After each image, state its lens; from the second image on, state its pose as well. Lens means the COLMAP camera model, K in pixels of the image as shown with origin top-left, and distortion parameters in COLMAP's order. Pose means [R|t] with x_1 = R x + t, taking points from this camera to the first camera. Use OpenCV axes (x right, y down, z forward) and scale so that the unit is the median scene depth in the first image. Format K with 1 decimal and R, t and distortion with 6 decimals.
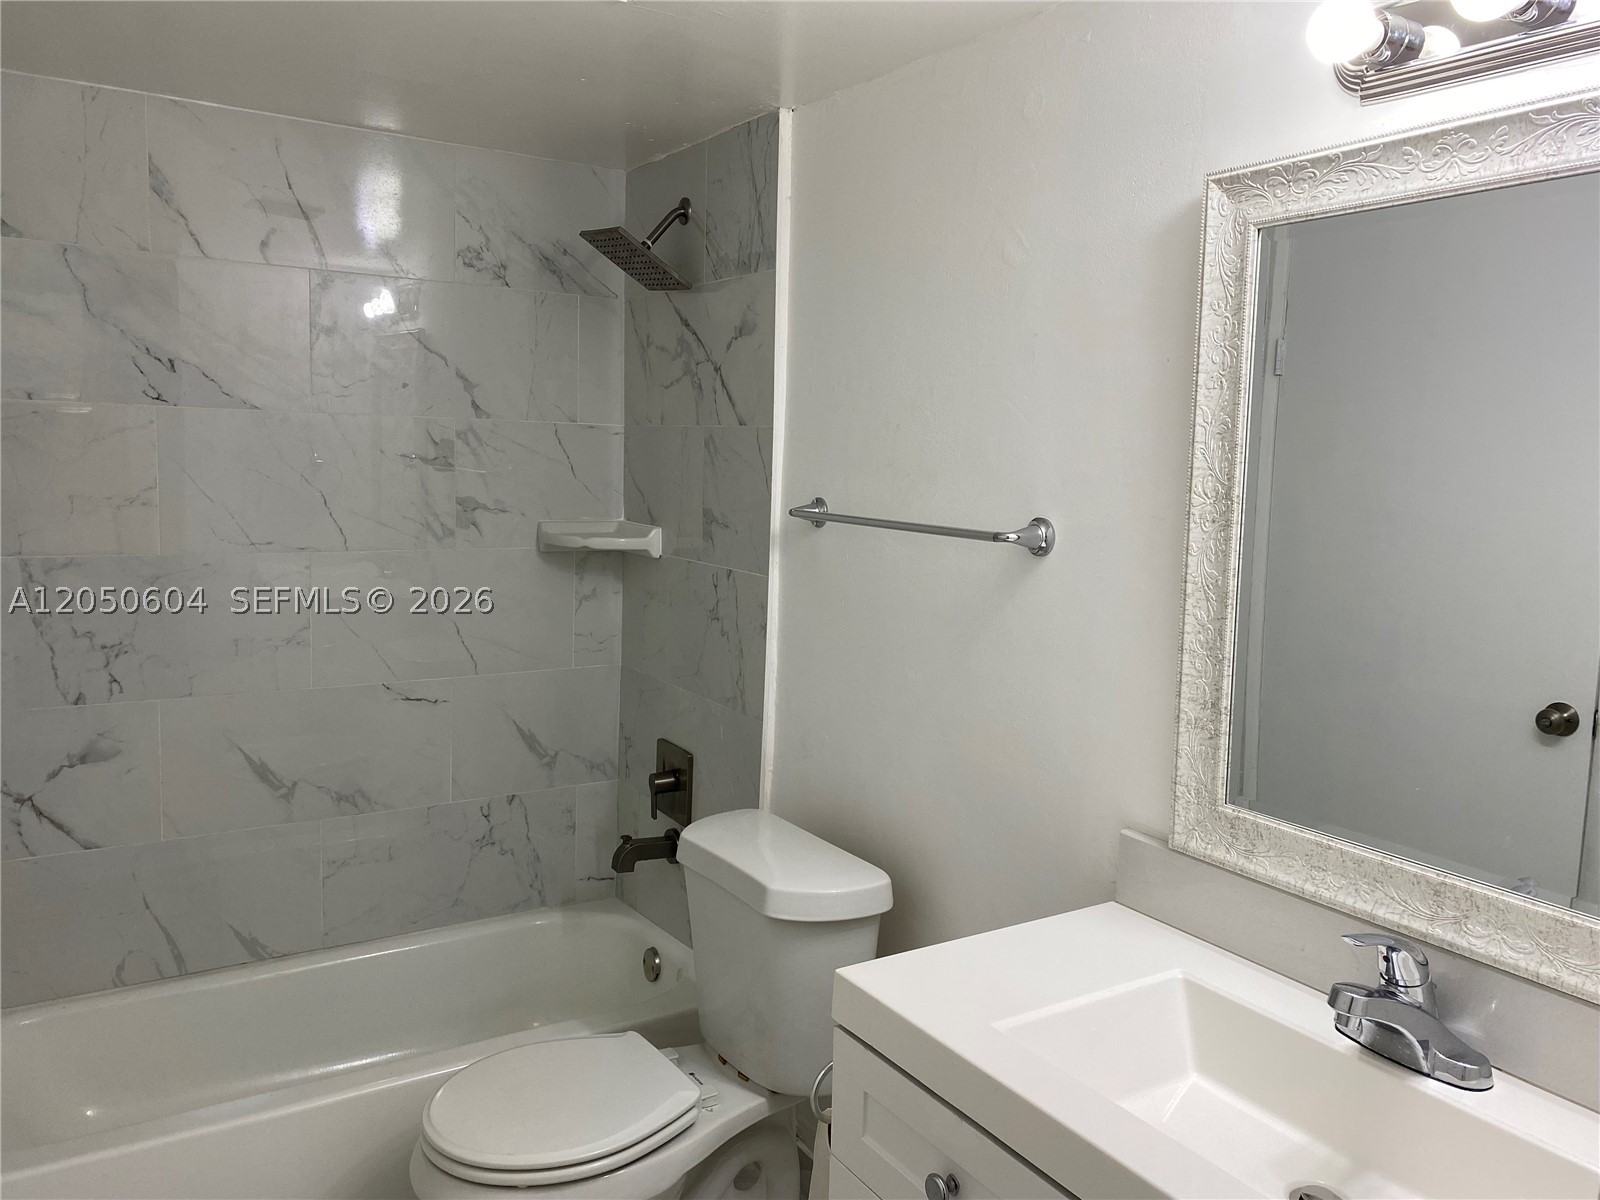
lens RADIAL K [[1223.1, 0, 808.1], [0, 1223.1, 586.7], [0, 0, 1]] dist [0.073603, -0.084349]
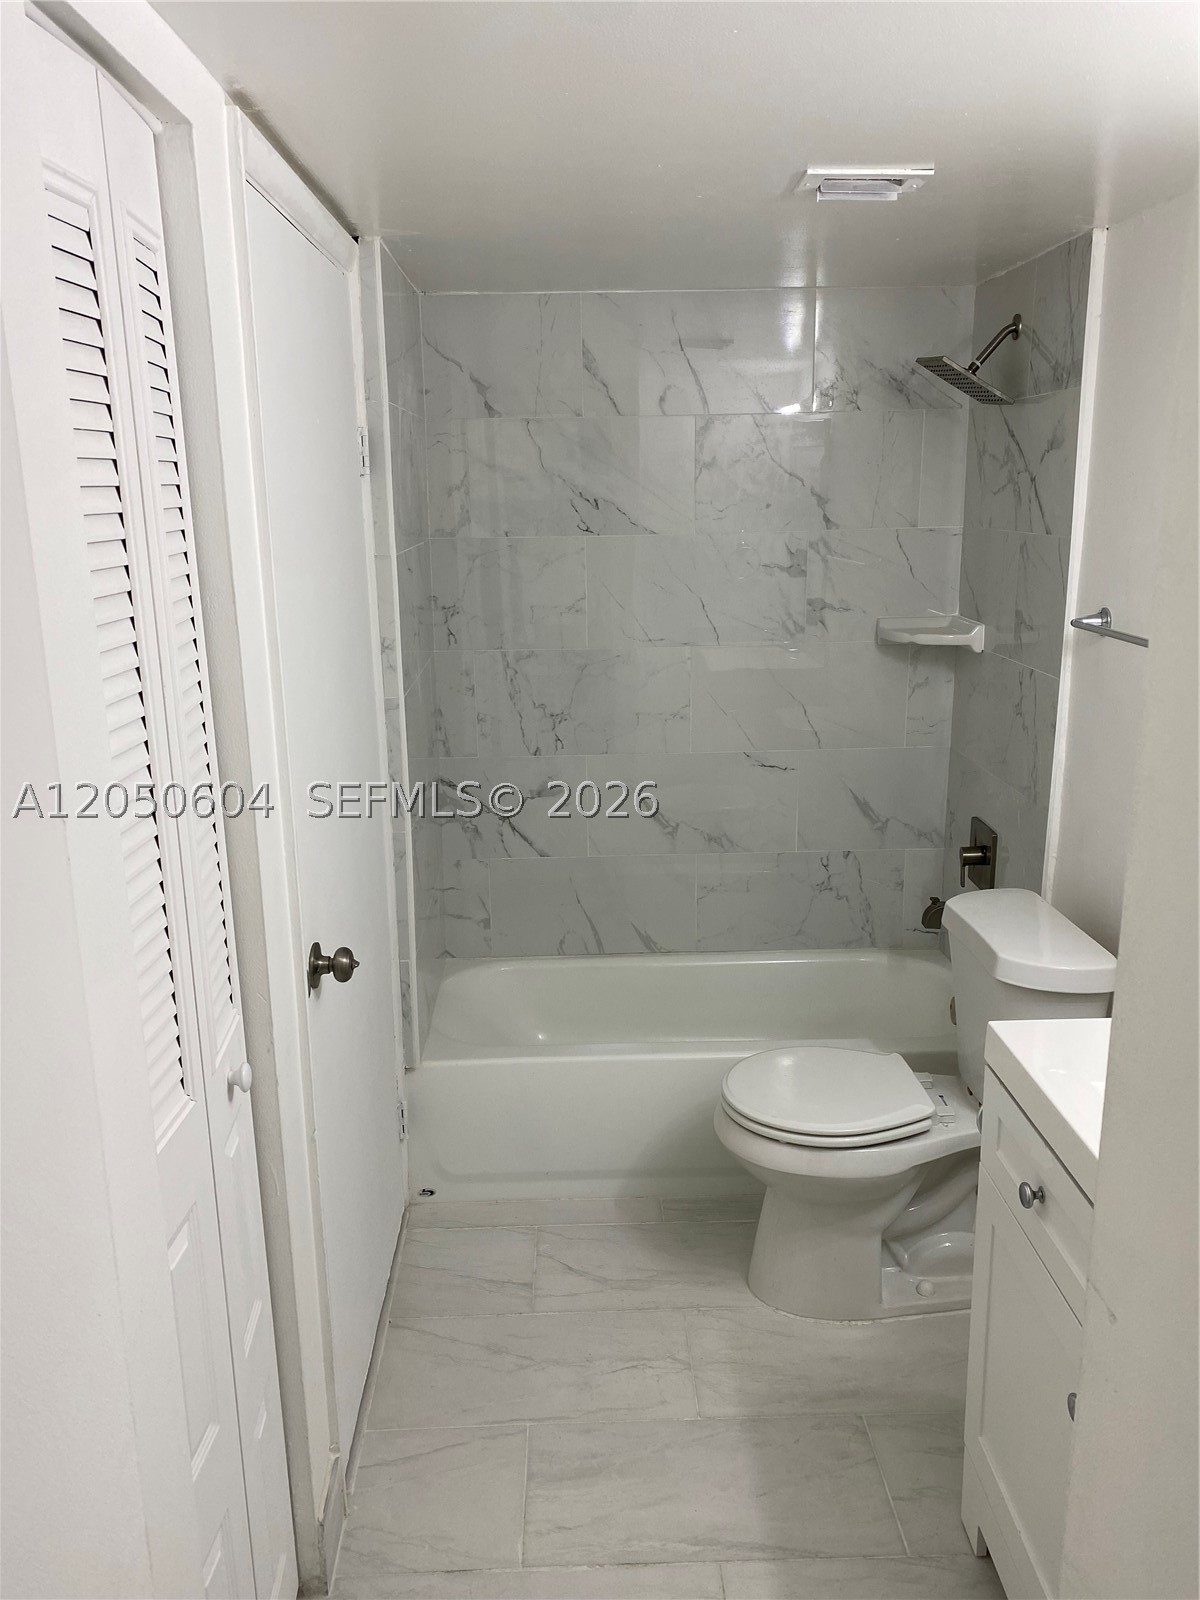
lens RADIAL K [[1211.6, 0, 602.8], [0, 1211.6, 791.6], [0, 0, 1]] dist [0.103121, -0.200569]
pose [[0.858363, 0.079808, -0.506797, 0.159725], [-0.014725, 0.991252, 0.131158, -0.041155], [0.512831, -0.105119, 0.852030, -0.122707]]
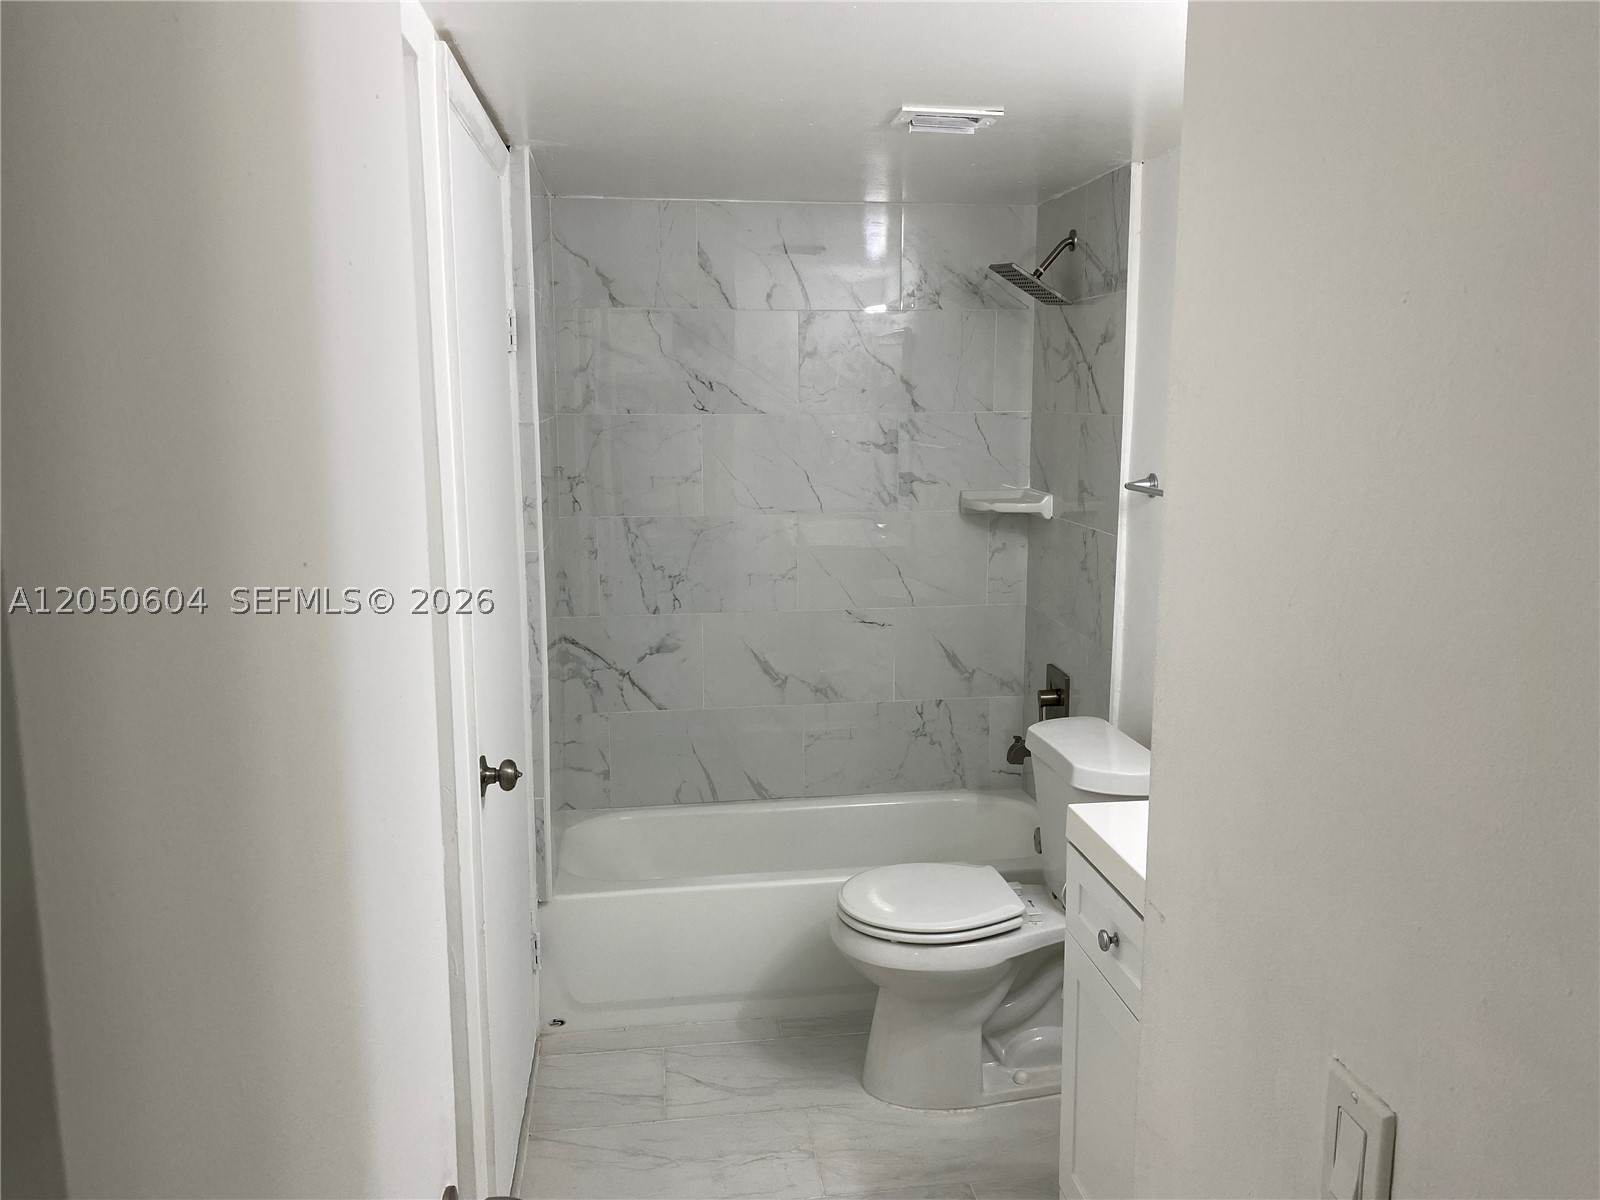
lens RADIAL K [[1215.0, 0, 820.4], [0, 1215.0, 589.4], [0, 0, 1]] dist [0.200198, -0.548062]
pose [[0.911263, 0.032217, -0.410562, 0.188880], [-0.014819, 0.998855, 0.045489, -0.005450], [0.411558, -0.035368, 0.910697, -0.249683]]
